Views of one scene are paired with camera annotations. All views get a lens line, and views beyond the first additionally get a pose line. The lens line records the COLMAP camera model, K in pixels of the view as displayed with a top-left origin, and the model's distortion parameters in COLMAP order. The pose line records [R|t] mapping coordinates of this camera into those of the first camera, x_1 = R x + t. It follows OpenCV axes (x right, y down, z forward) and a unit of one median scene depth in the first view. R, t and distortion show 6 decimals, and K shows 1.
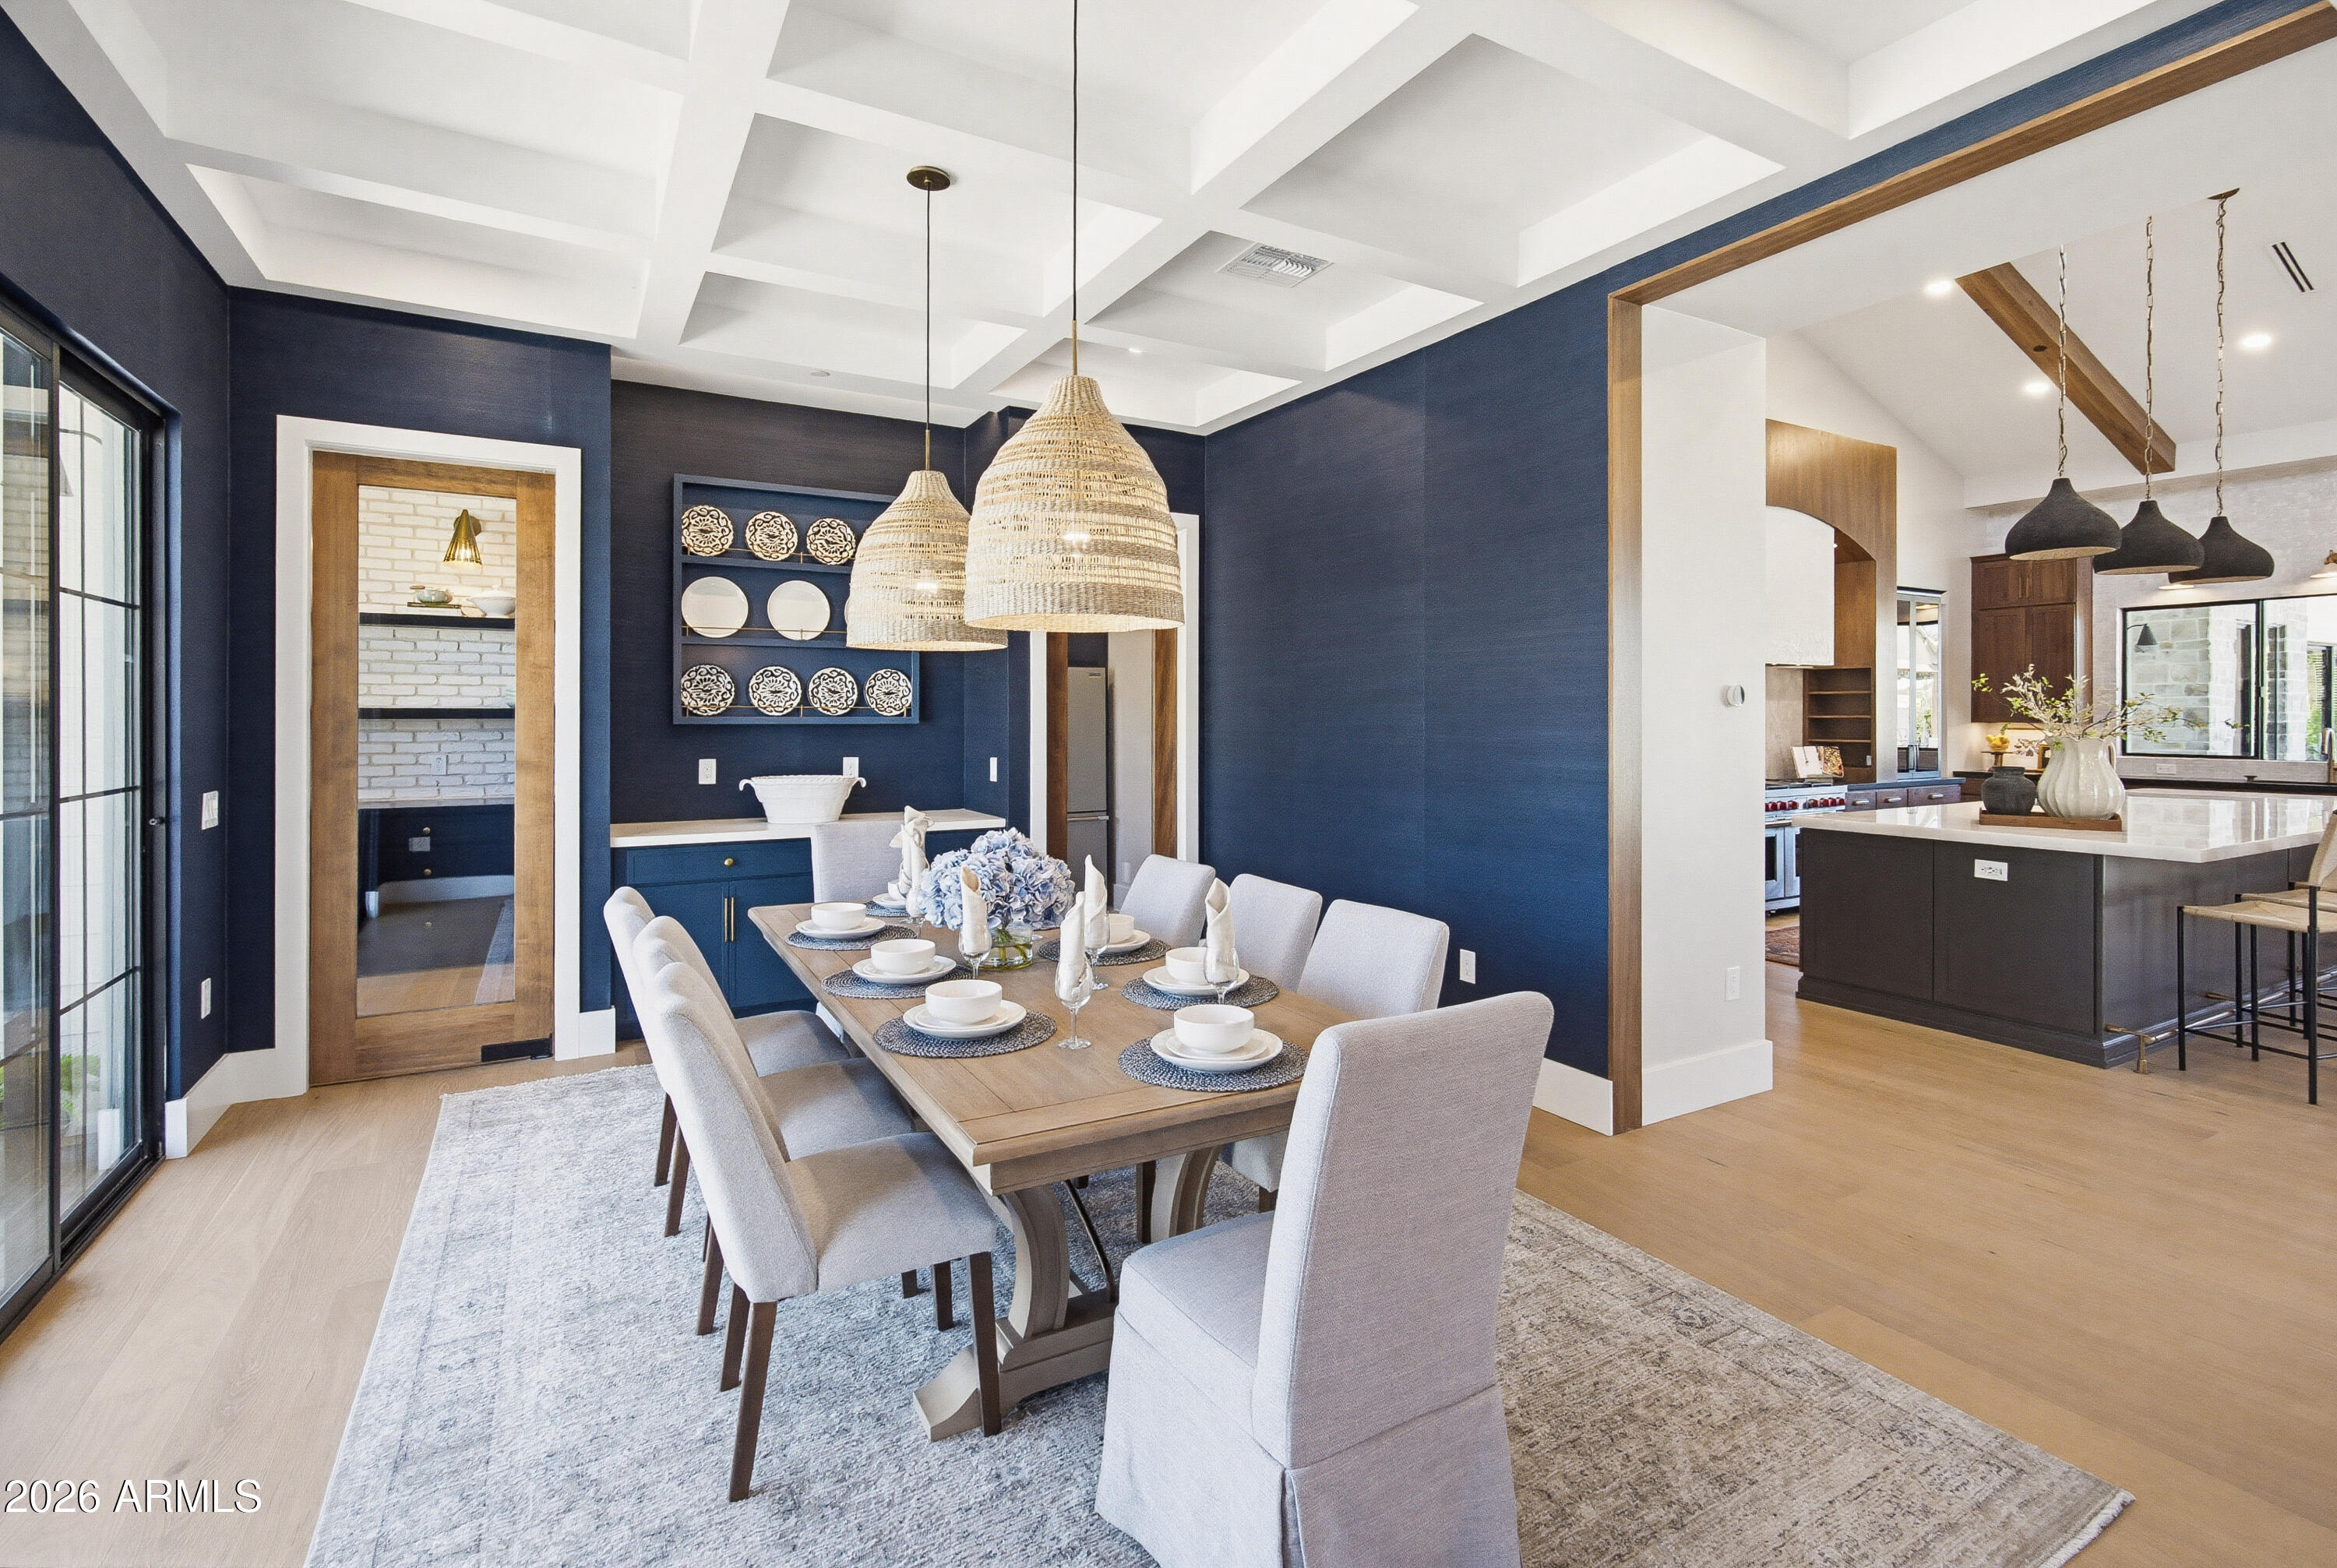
lens RADIAL K [[1078.0, 0, 1176.5], [0, 1078.0, 732.1], [0, 0, 1]] dist [0.001163, 0.000518]
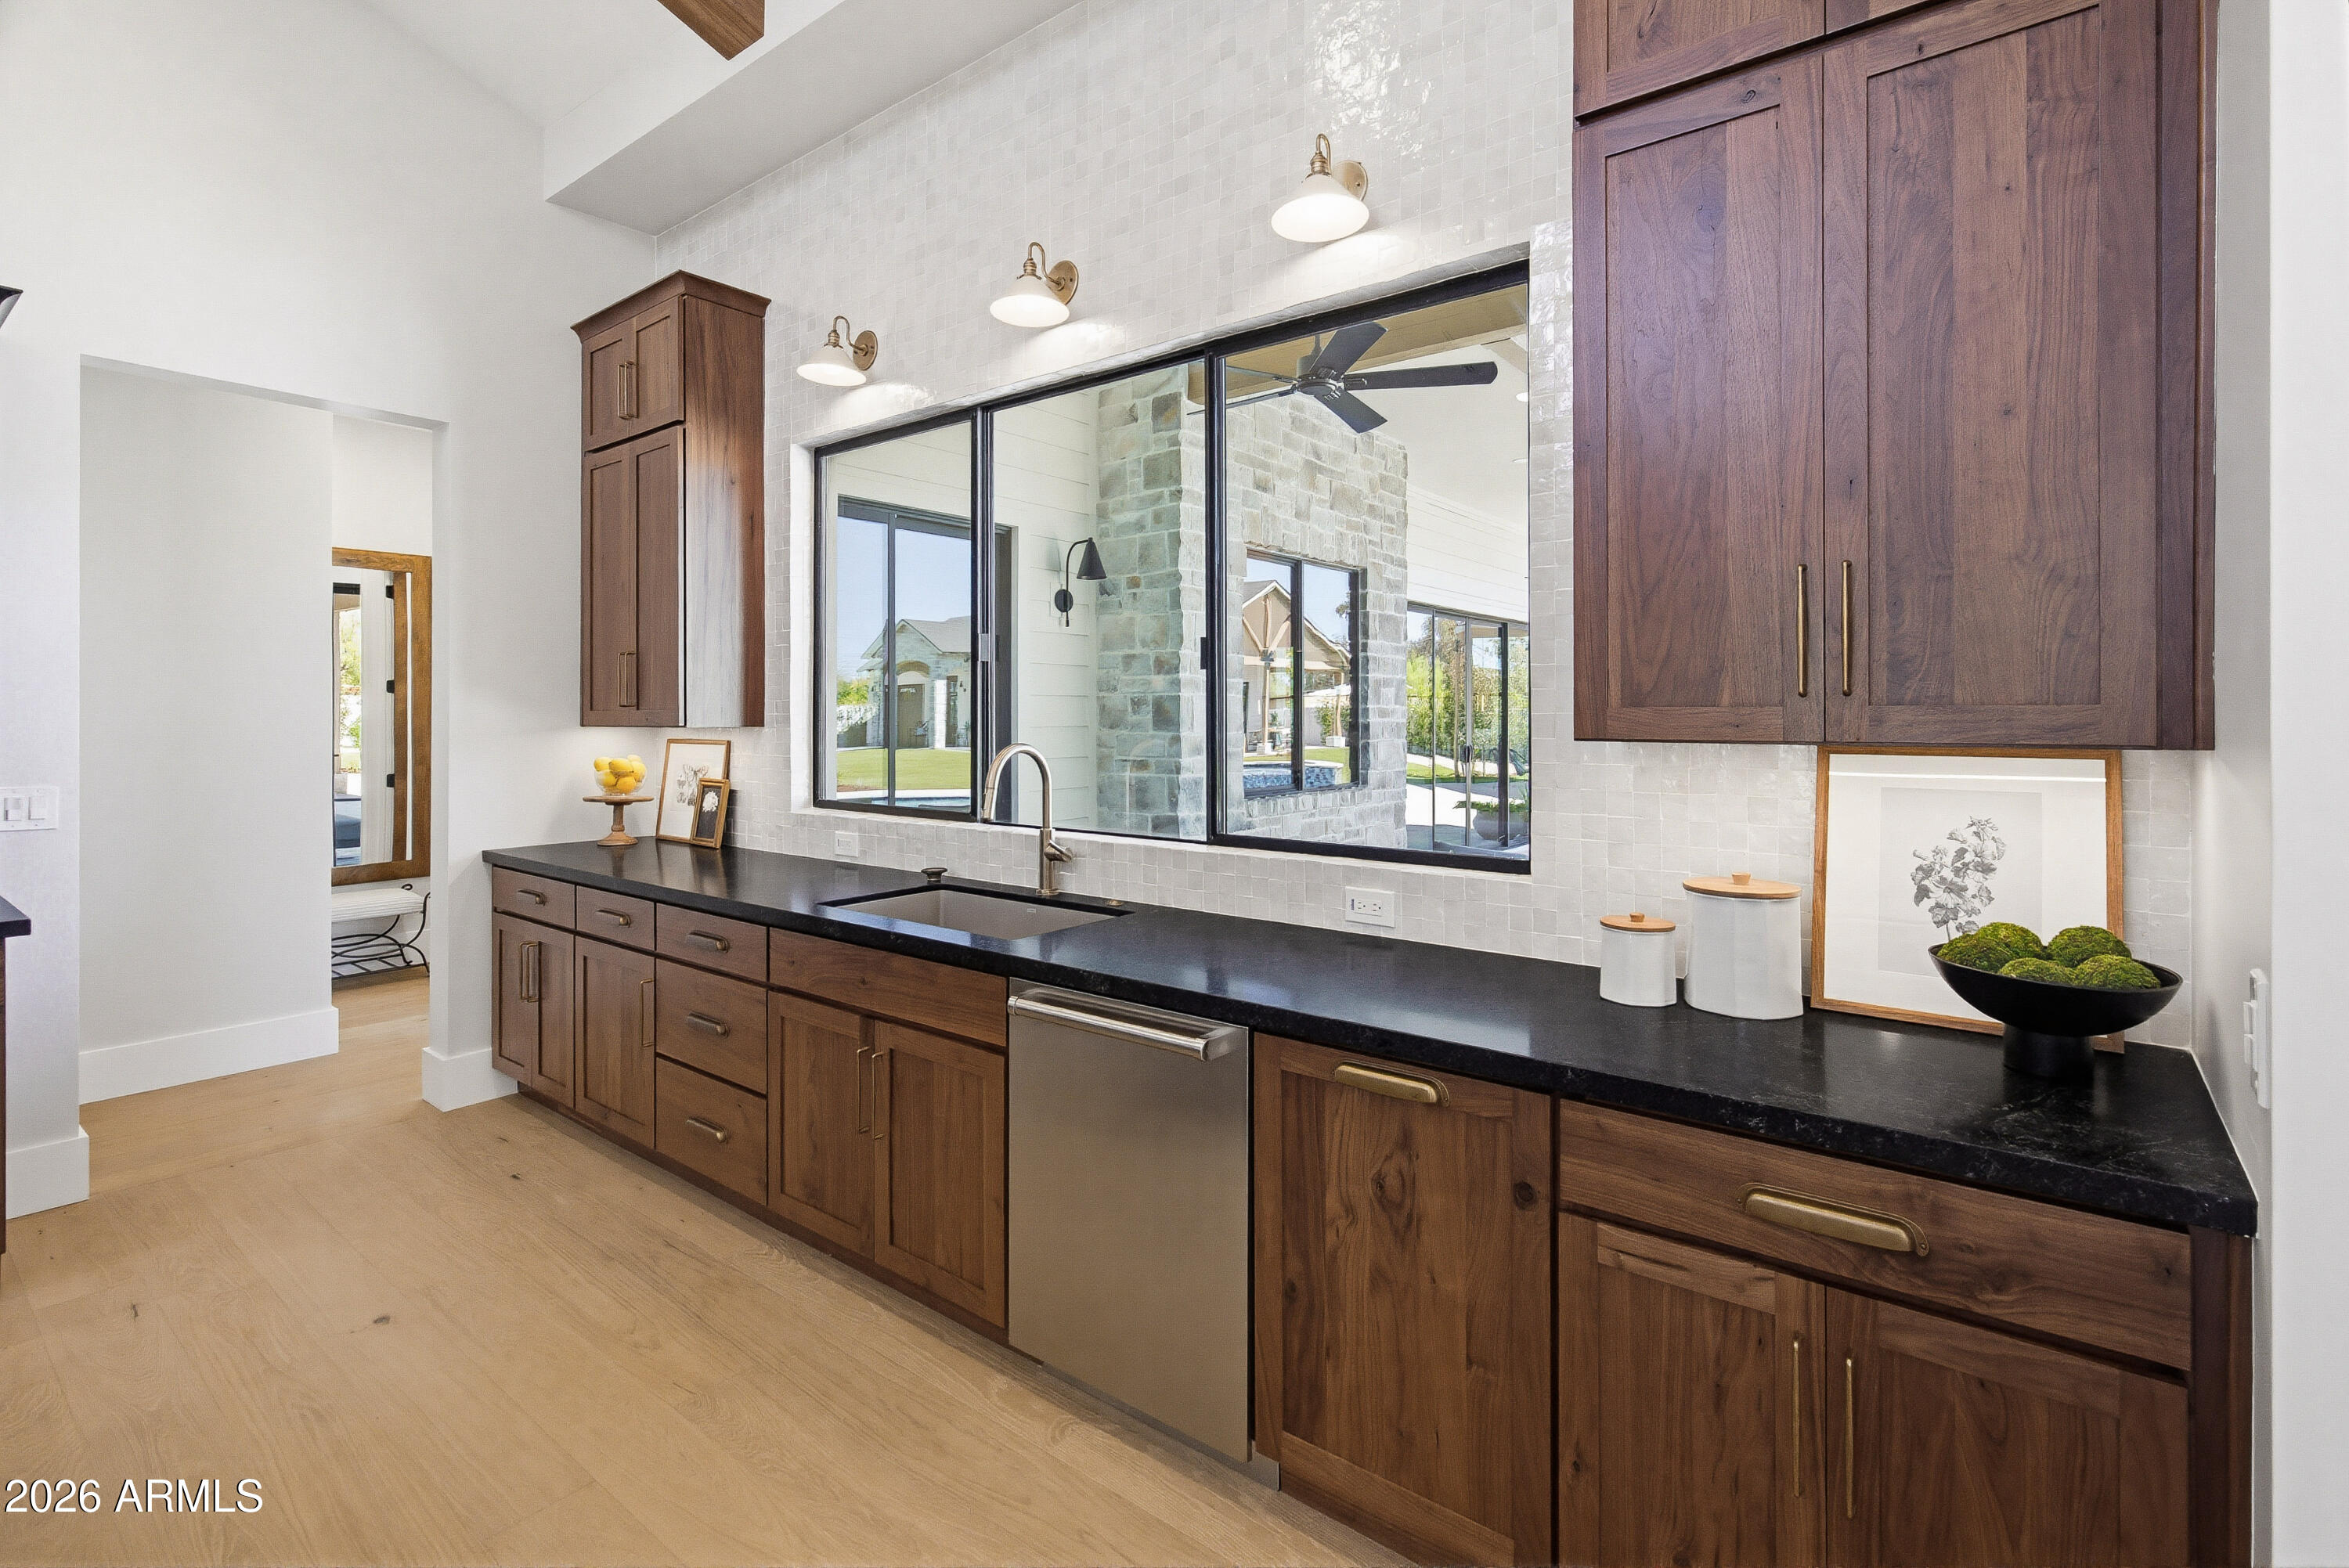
lens RADIAL K [[1083.5, 0, 1162.9], [0, 1083.5, 724.6], [0, 0, 1]] dist [0.001163, 0.000518]
pose [[0.926905, -0.006992, 0.375231, 0.736085], [0.009711, 0.999939, -0.005354, -0.005424], [-0.375170, 0.008607, 0.926916, 0.493553]]
